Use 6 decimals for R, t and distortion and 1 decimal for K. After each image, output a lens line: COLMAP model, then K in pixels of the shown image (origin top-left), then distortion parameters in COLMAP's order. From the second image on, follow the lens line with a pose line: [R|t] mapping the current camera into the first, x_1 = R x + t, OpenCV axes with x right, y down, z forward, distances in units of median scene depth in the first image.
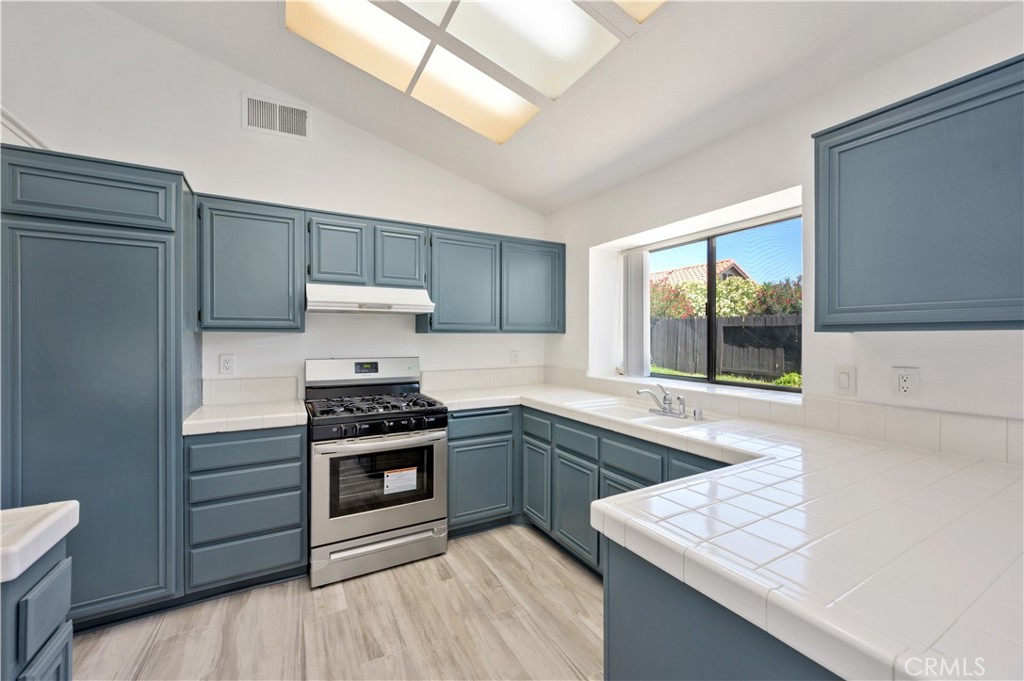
lens RADIAL K [[406.6, 0, 506.1], [0, 406.6, 338.2], [0, 0, 1]] dist [-0.000807, 0.000812]
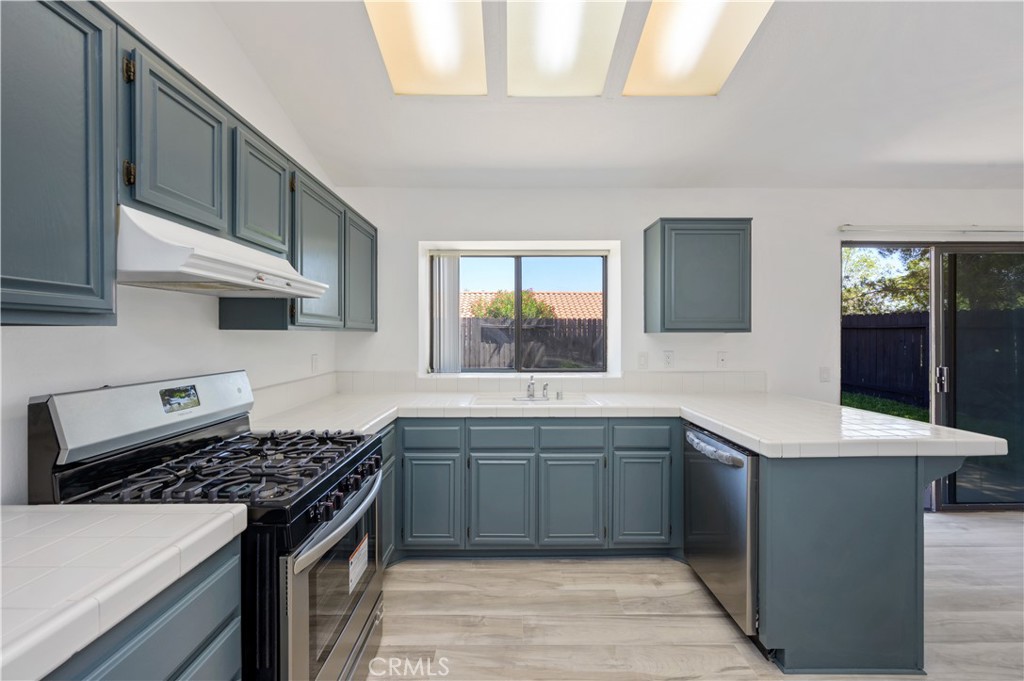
lens RADIAL K [[406.6, 0, 509.1], [0, 406.6, 335.0], [0, 0, 1]] dist [-0.000807, 0.000812]
pose [[0.477989, 0.000713, 0.878365, -5.961704], [0.002513, 0.999994, -0.002180, -0.016768], [-0.878362, 0.003249, 0.477985, 4.121298]]
